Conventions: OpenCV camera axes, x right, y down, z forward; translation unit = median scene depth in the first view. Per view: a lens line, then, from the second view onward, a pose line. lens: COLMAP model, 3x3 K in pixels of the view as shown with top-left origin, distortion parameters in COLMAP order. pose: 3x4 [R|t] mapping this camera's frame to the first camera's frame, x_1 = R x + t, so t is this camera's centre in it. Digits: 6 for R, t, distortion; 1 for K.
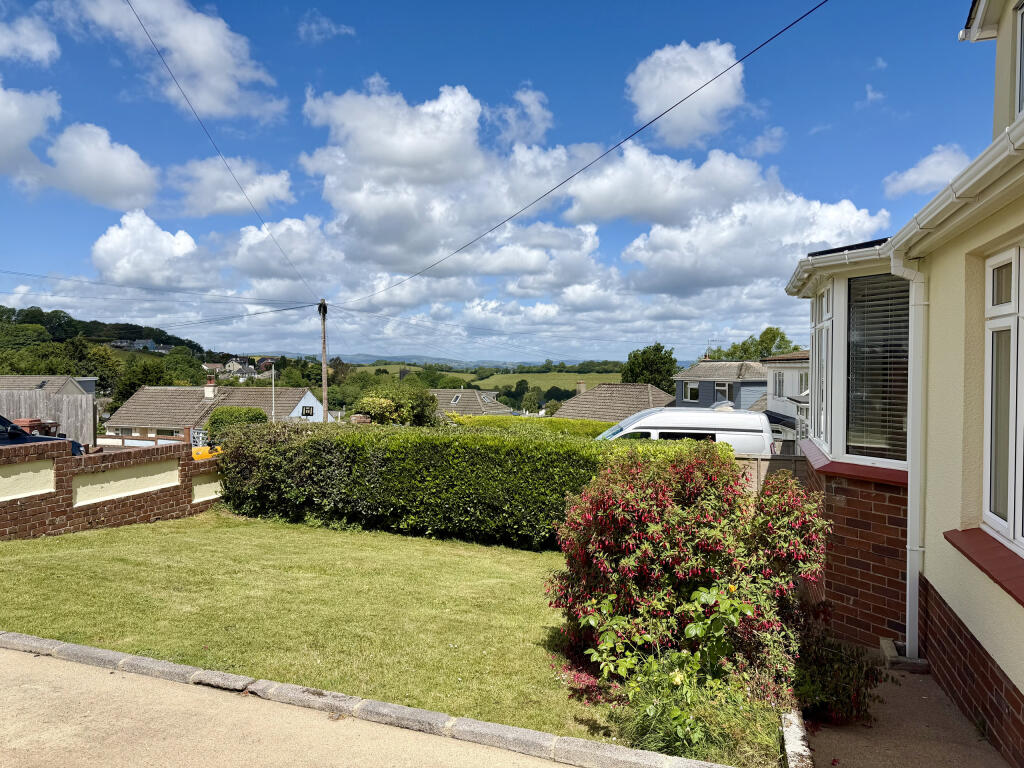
lens RADIAL K [[714.2, 0, 512.0], [0, 714.2, 384.0], [0, 0, 1]] dist [0.003181, 0.000429]
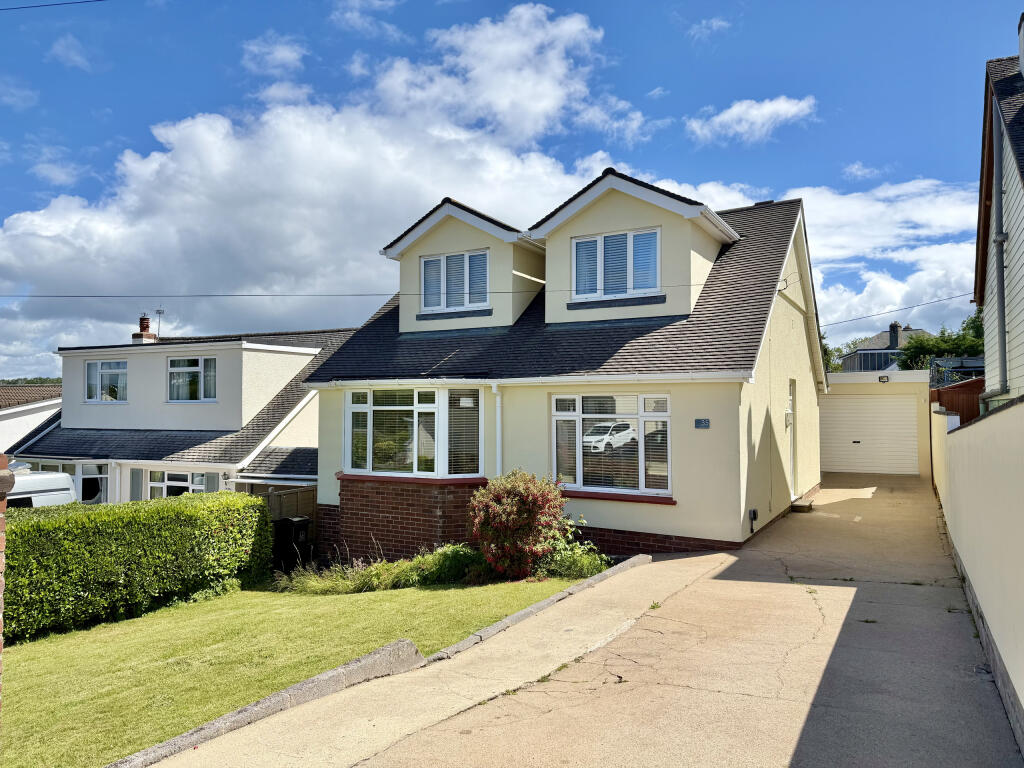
lens RADIAL K [[714.2, 0, 512.0], [0, 714.2, 384.0], [0, 0, 1]] dist [0.003181, 0.000429]
pose [[0.186169, 0.025476, 0.982187, -1.223709], [0.026399, 0.999173, -0.030920, -0.084580], [-0.982163, 0.031685, 0.185342, 0.329559]]
